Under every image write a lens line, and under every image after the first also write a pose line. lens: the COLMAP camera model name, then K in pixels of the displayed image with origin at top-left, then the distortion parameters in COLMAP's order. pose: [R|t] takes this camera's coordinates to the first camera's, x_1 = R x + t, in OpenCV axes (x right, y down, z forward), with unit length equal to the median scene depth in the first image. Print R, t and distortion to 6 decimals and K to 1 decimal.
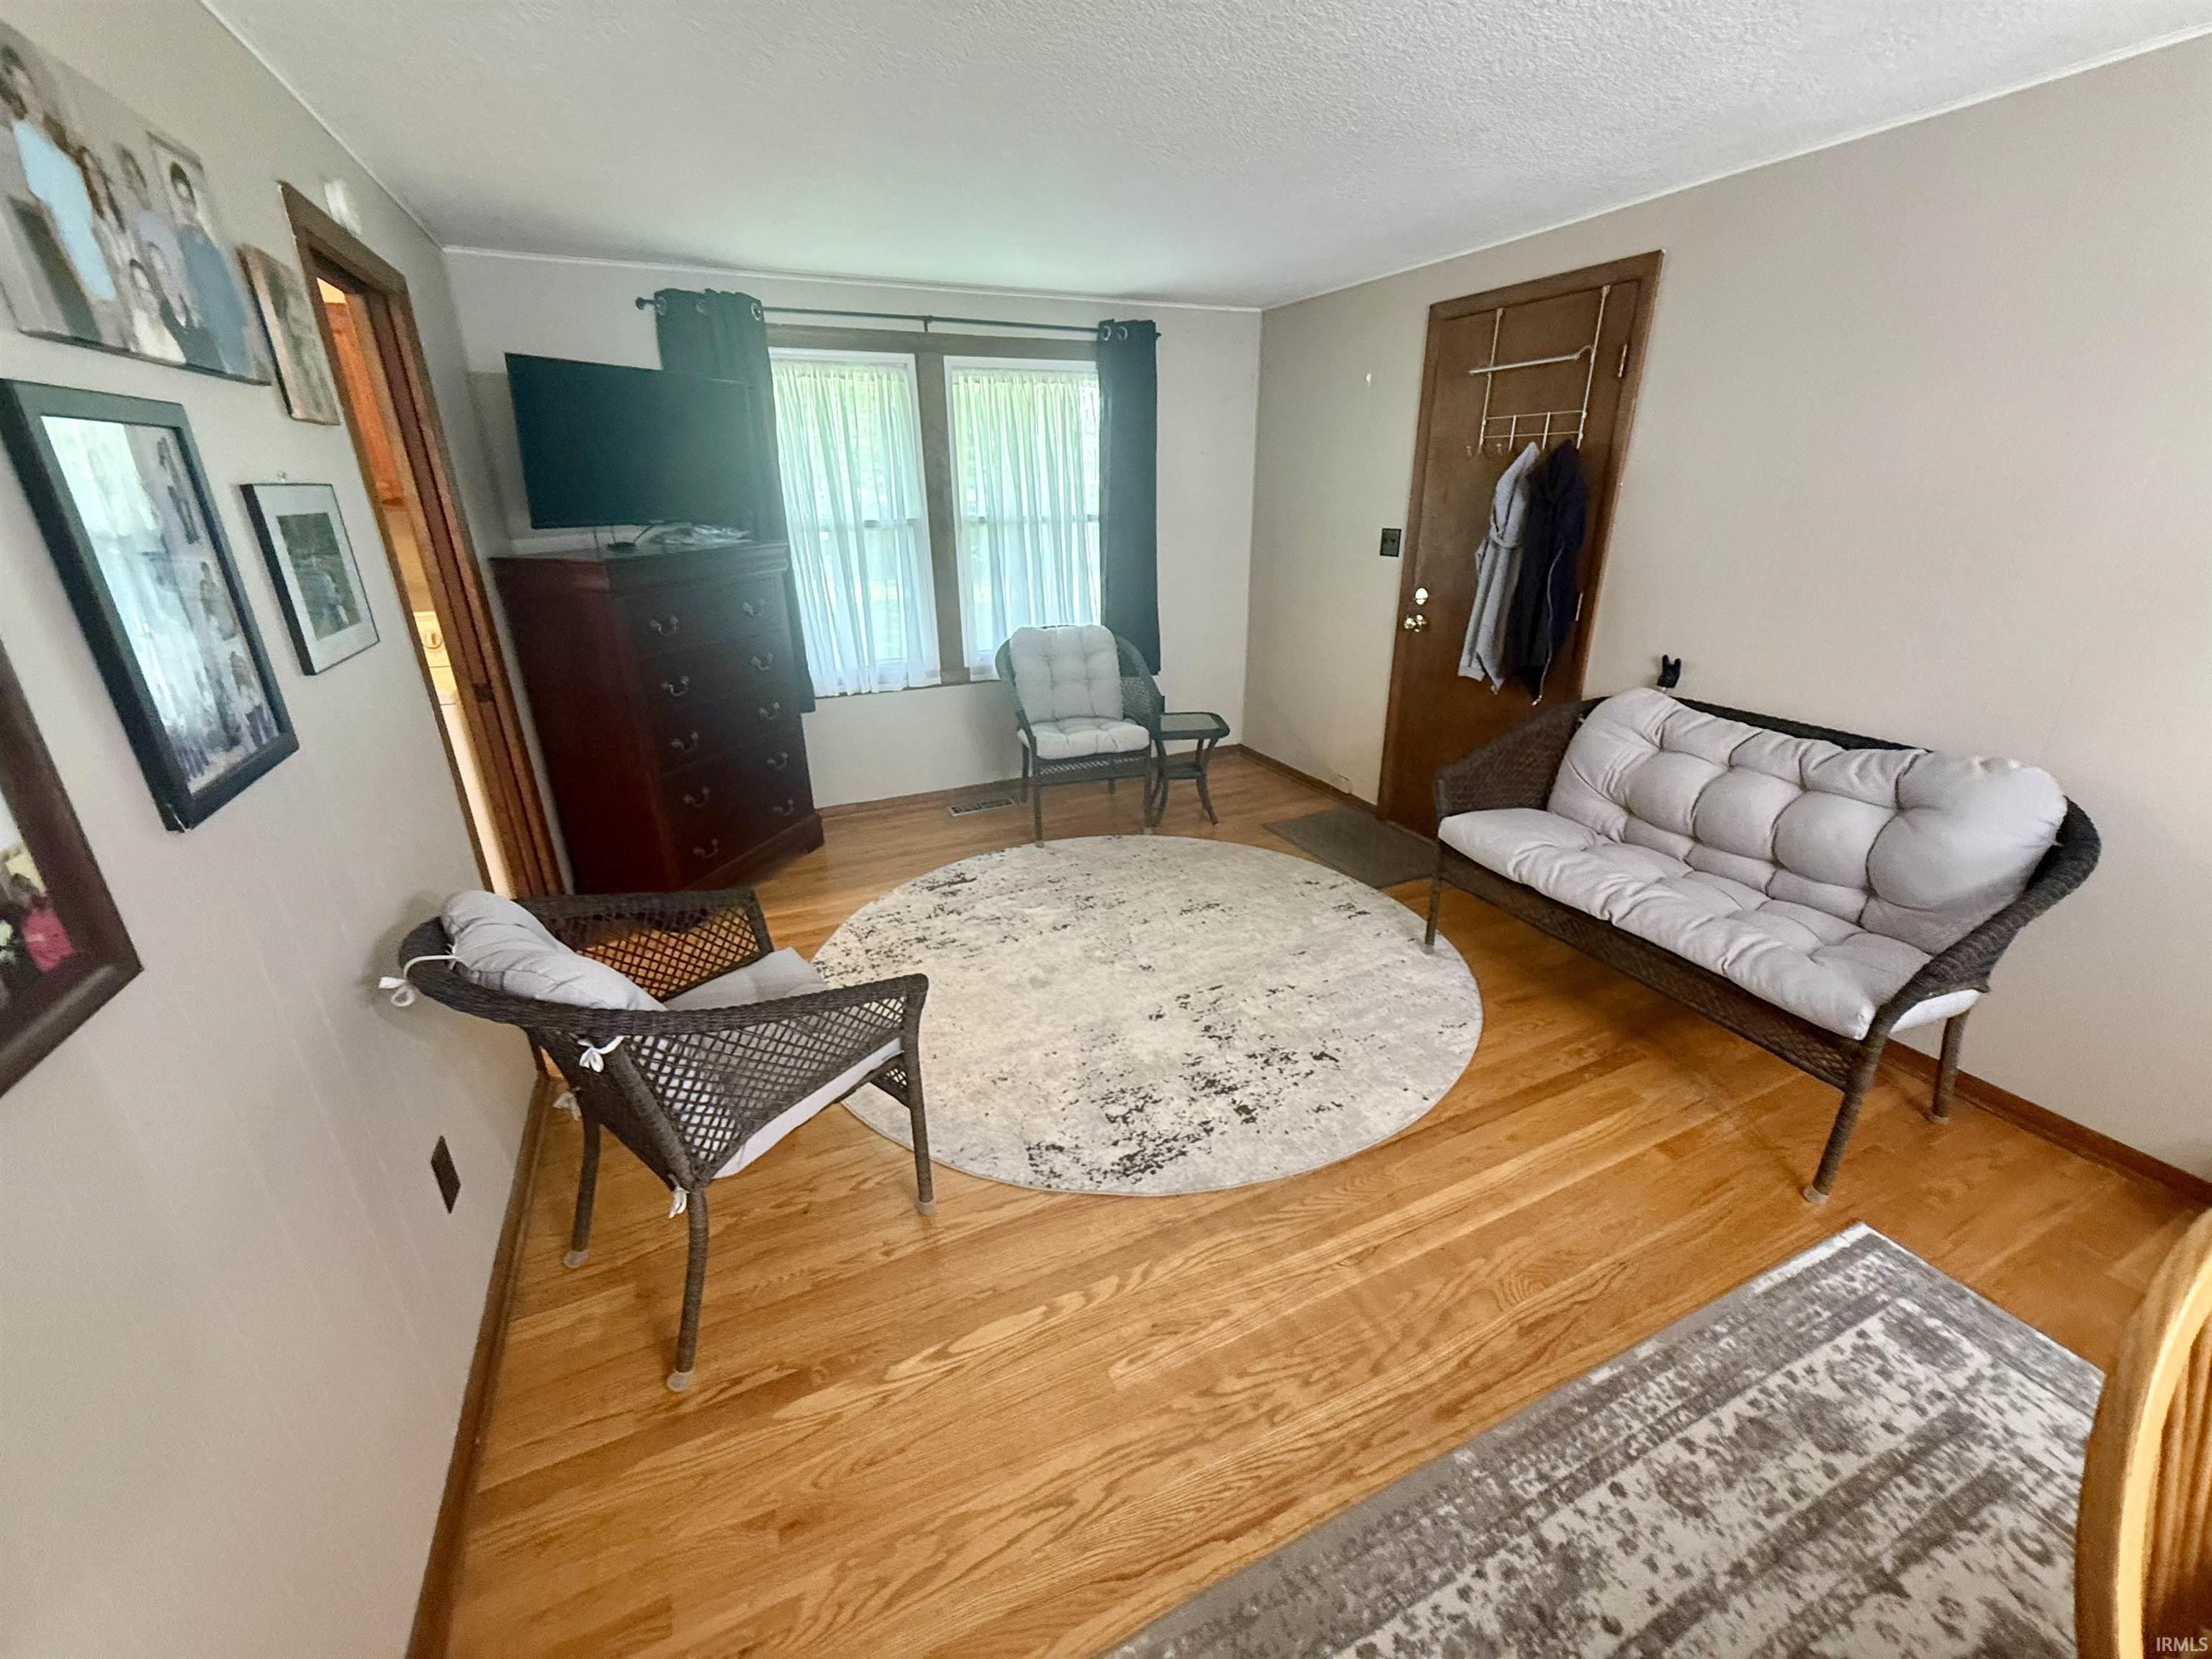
lens RADIAL K [[879.2, 0, 1117.3], [0, 879.2, 831.9], [0, 0, 1]] dist [0.001444, 0.000288]
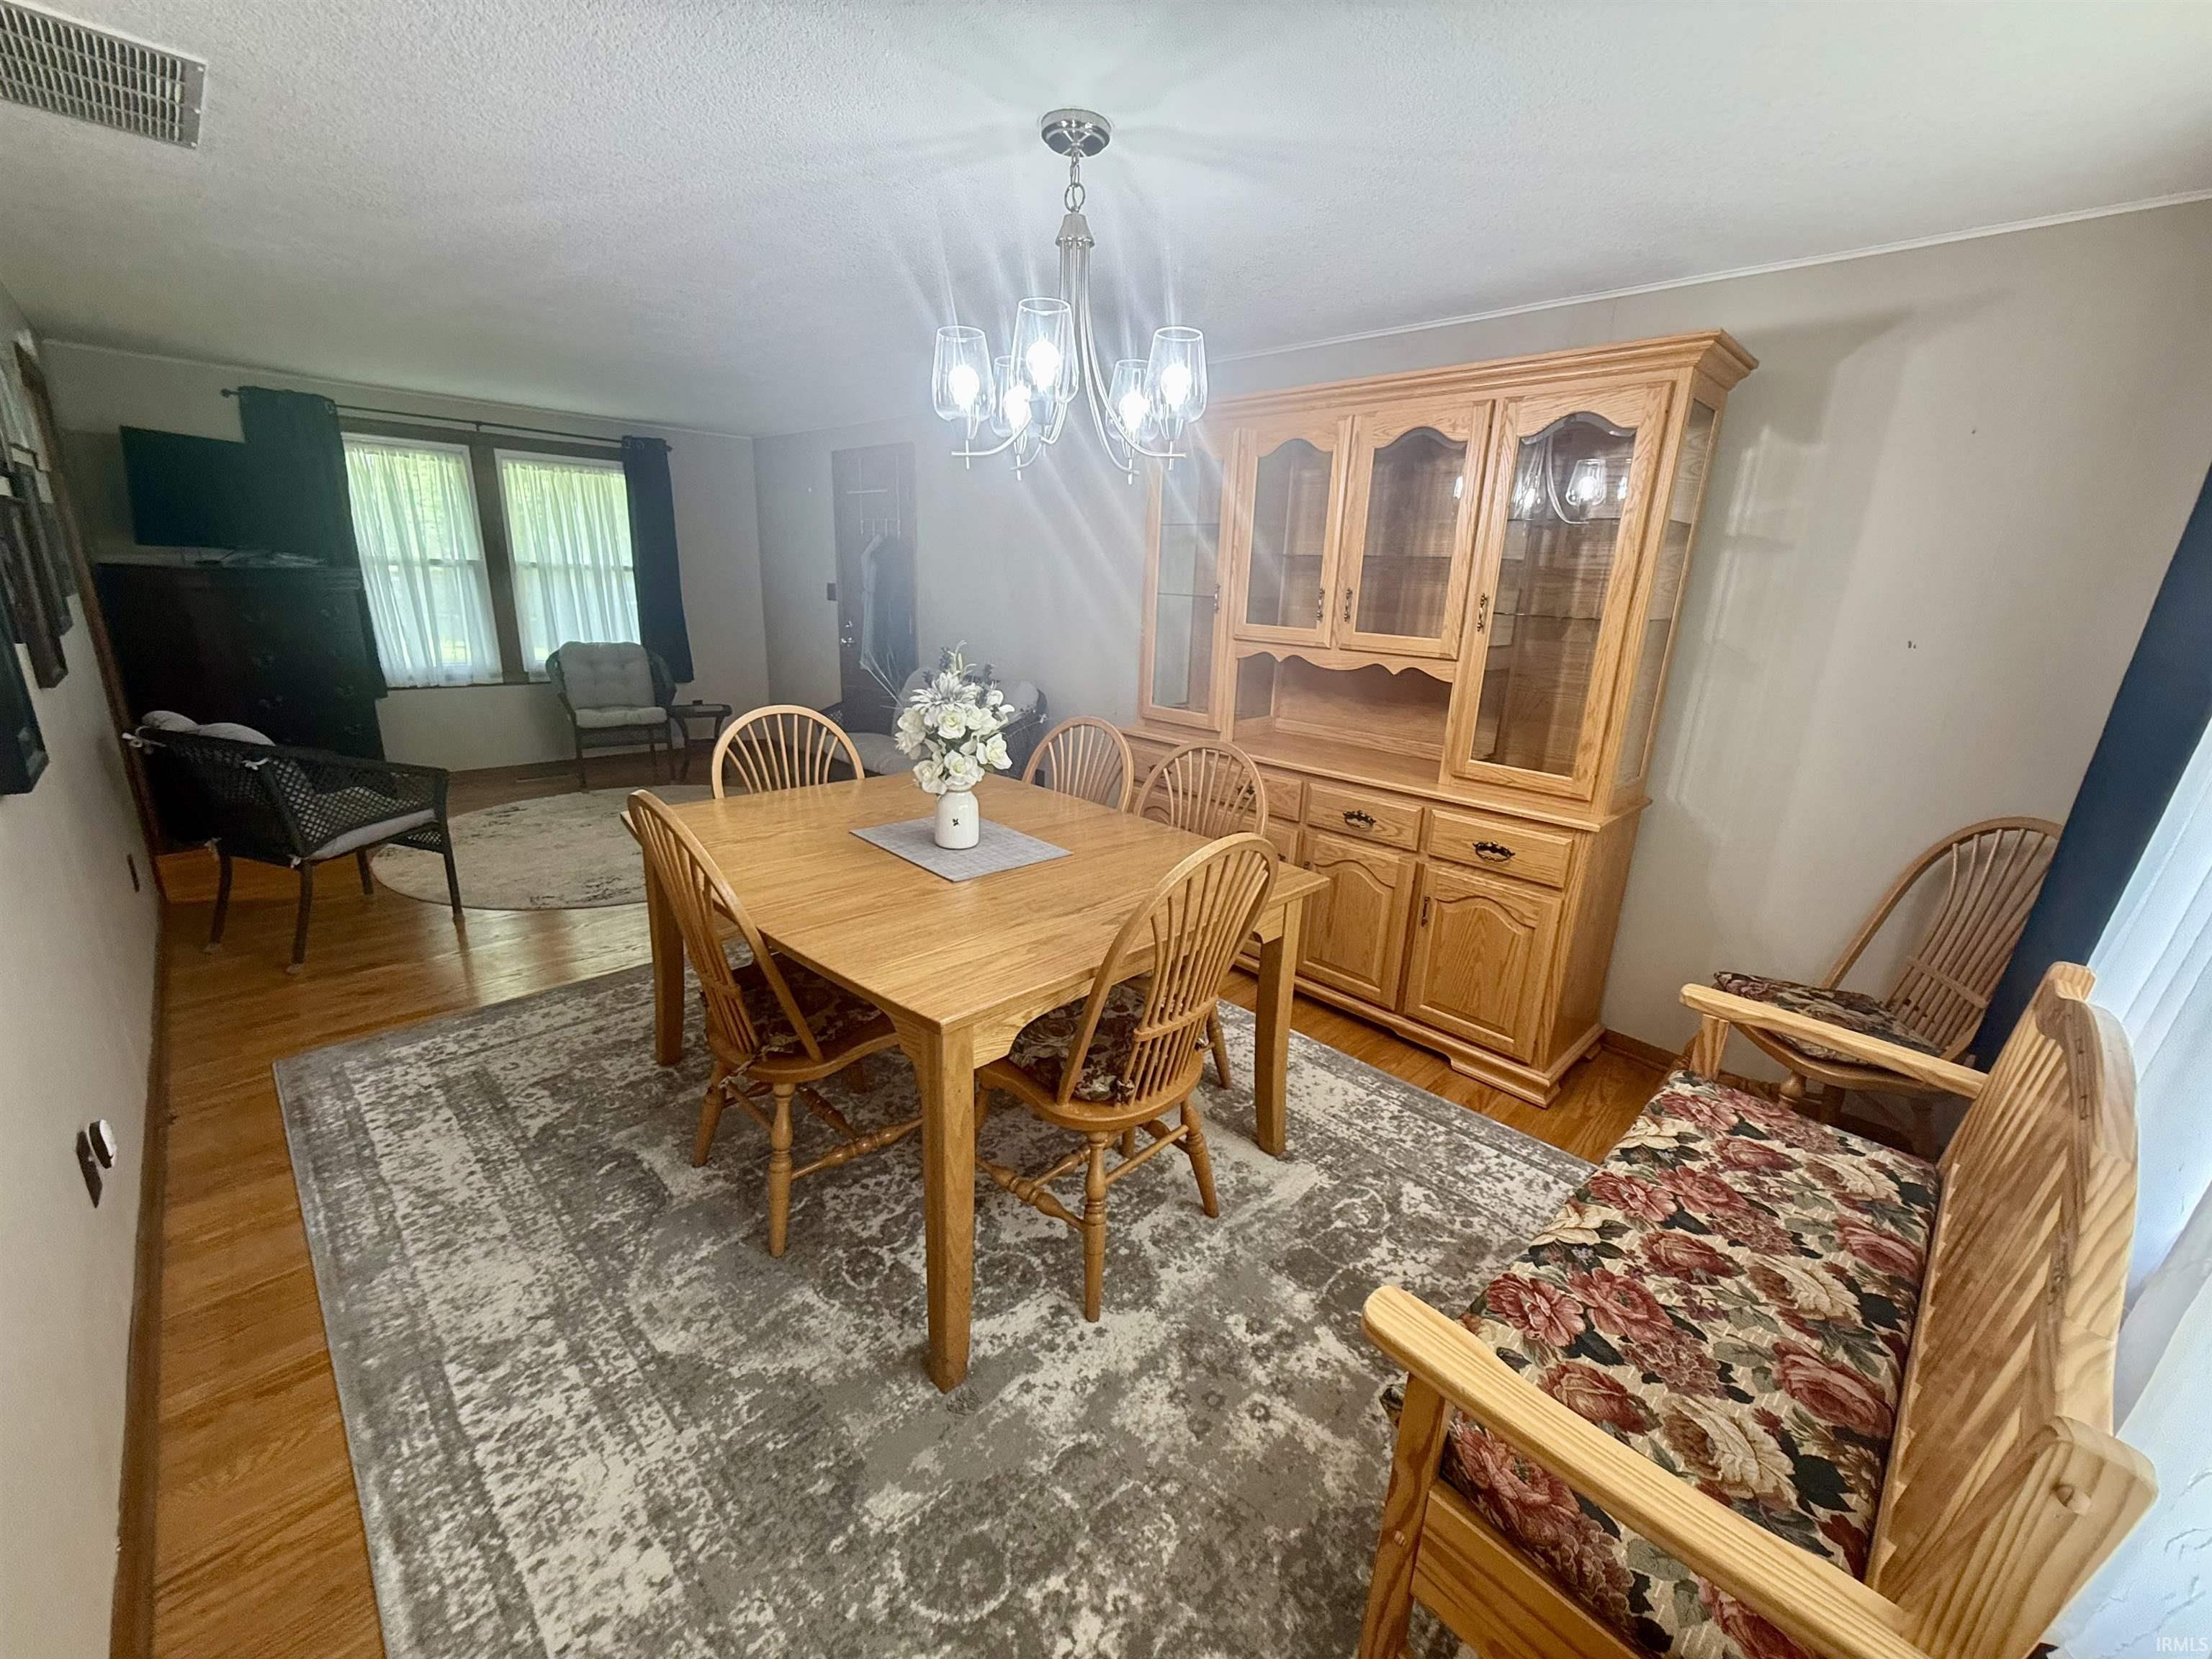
lens RADIAL K [[879.2, 0, 1107.3], [0, 879.2, 831.4], [0, 0, 1]] dist [0.001444, 0.000288]
pose [[0.940564, -0.046722, 0.336387, 0.256606], [0.076665, 0.994135, -0.076283, 0.288400], [-0.330850, 0.097538, 0.938629, -0.675763]]
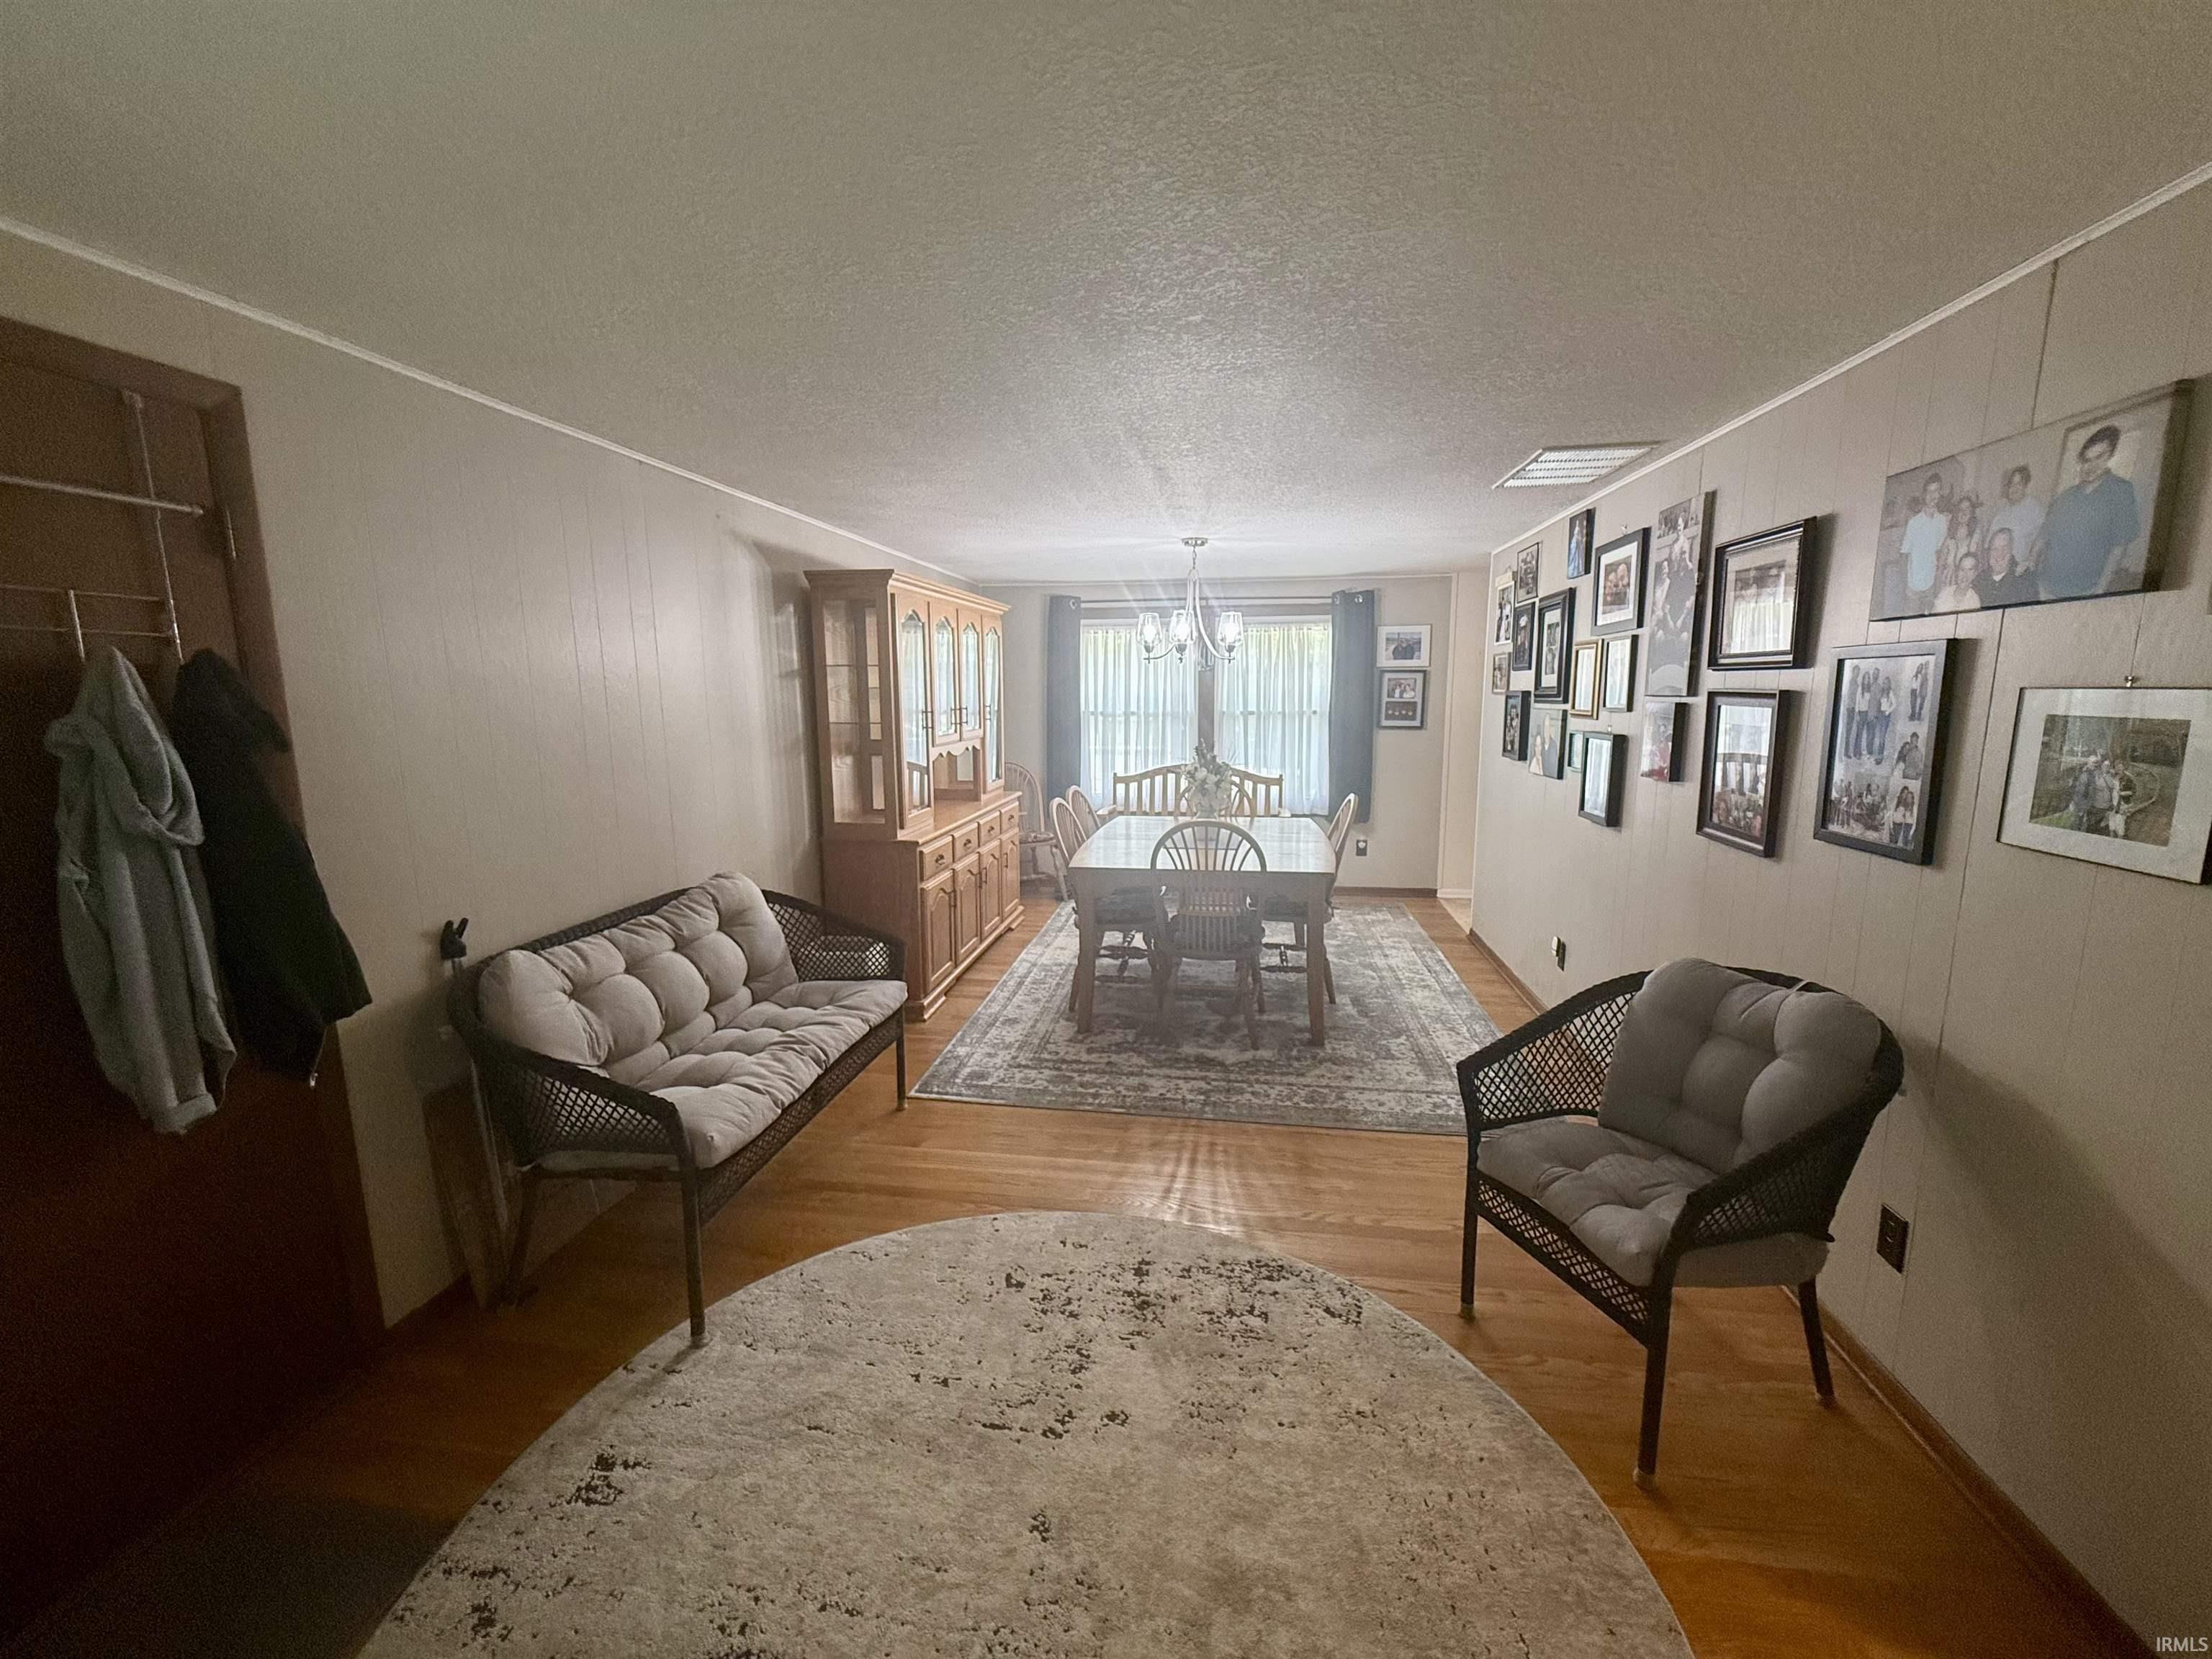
lens RADIAL K [[879.2, 0, 1112.1], [0, 879.2, 833.0], [0, 0, 1]] dist [0.001444, 0.000288]
pose [[-0.831189, -0.073134, 0.551160, -0.241825], [0.223109, 0.864122, 0.451126, -0.404777], [-0.509262, 0.497940, -0.701932, 1.000848]]
